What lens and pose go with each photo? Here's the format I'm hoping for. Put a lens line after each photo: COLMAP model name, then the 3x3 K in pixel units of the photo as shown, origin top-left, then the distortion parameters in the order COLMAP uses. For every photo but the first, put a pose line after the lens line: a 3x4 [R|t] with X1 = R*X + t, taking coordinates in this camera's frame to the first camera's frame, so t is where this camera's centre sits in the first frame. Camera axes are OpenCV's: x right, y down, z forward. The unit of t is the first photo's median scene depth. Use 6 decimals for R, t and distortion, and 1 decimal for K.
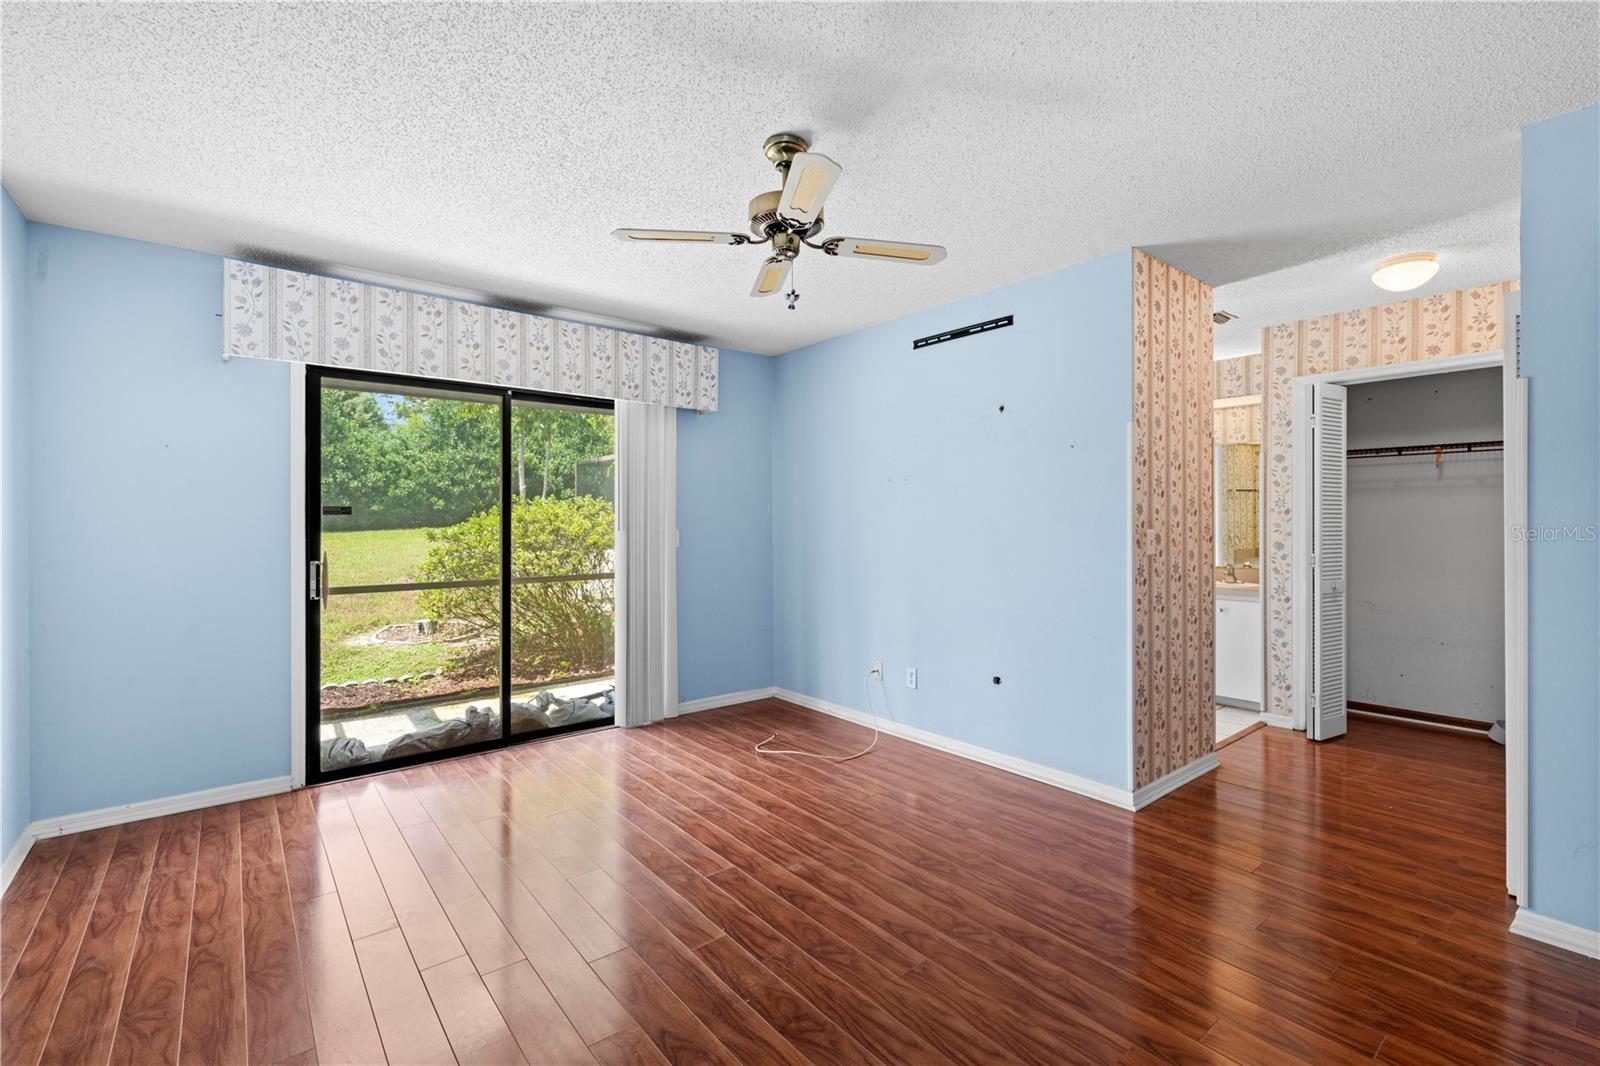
lens RADIAL K [[702.0, 0, 803.0], [0, 702.0, 523.0], [0, 0, 1]] dist [0.000676, -0.000220]
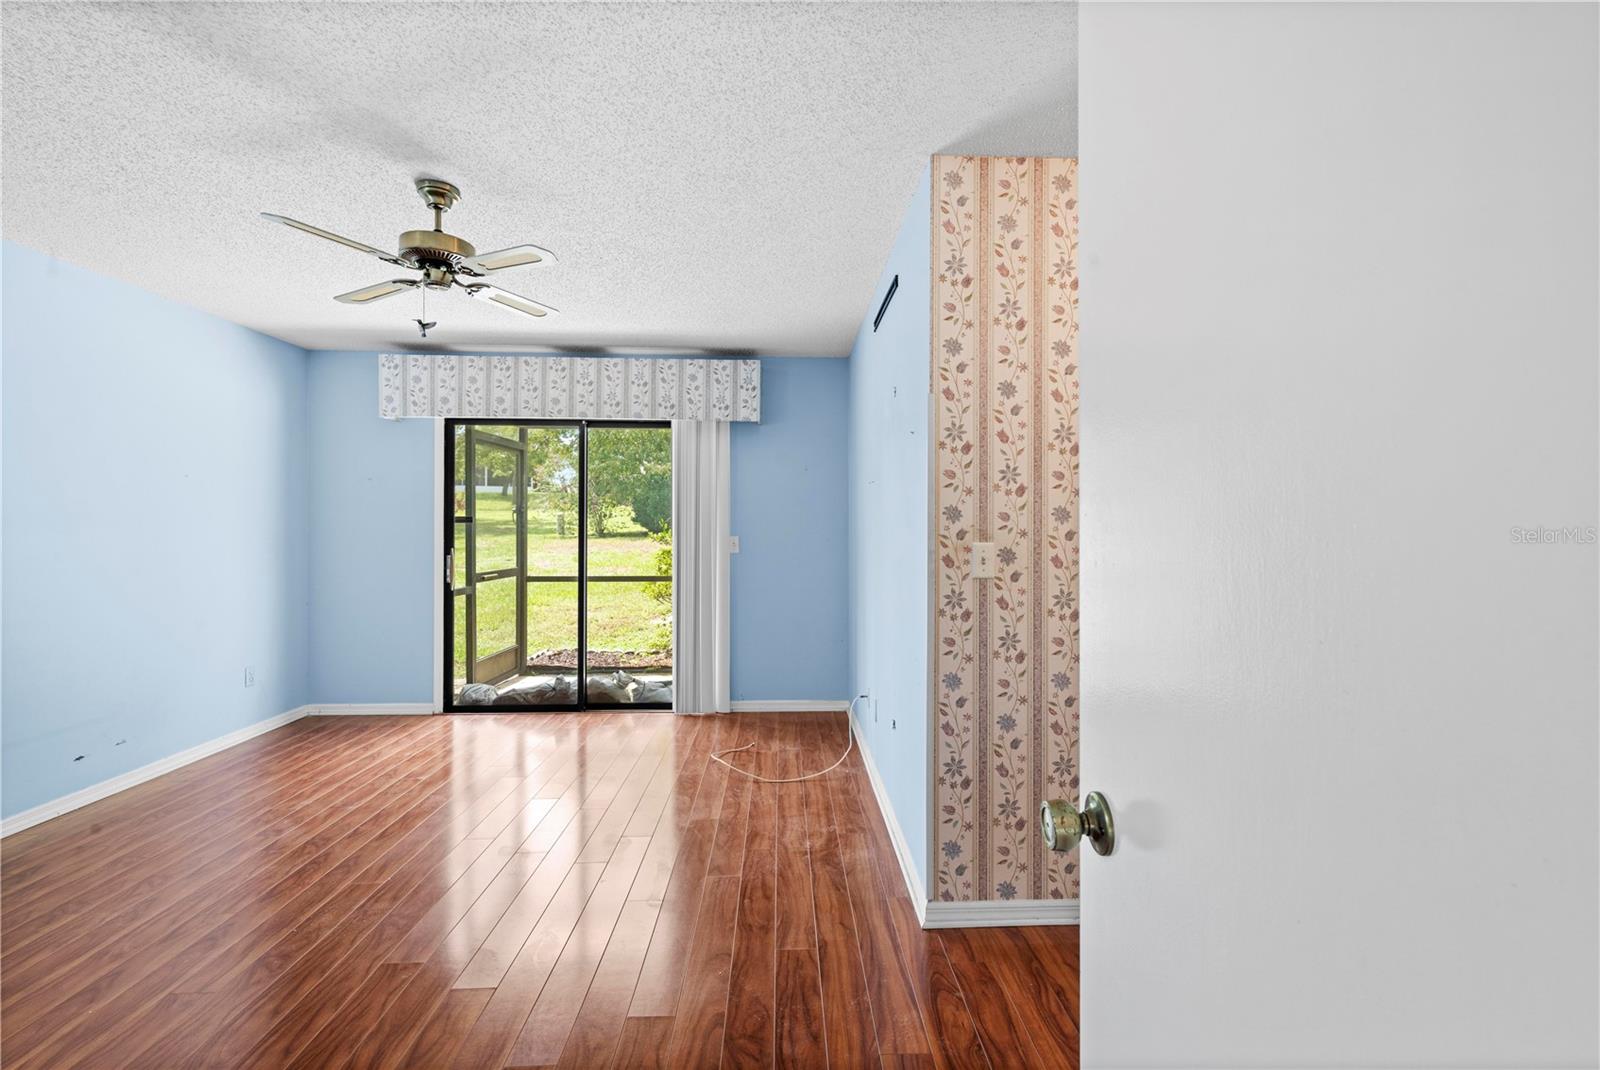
lens RADIAL K [[690.4, 0, 807.3], [0, 690.4, 529.1], [0, 0, 1]] dist [-0.001184, -0.000375]
pose [[0.802218, 0.004130, -0.597017, 0.604539], [-0.004710, 0.999989, 0.000589, -0.002702], [0.597012, 0.002339, 0.802229, 0.265146]]
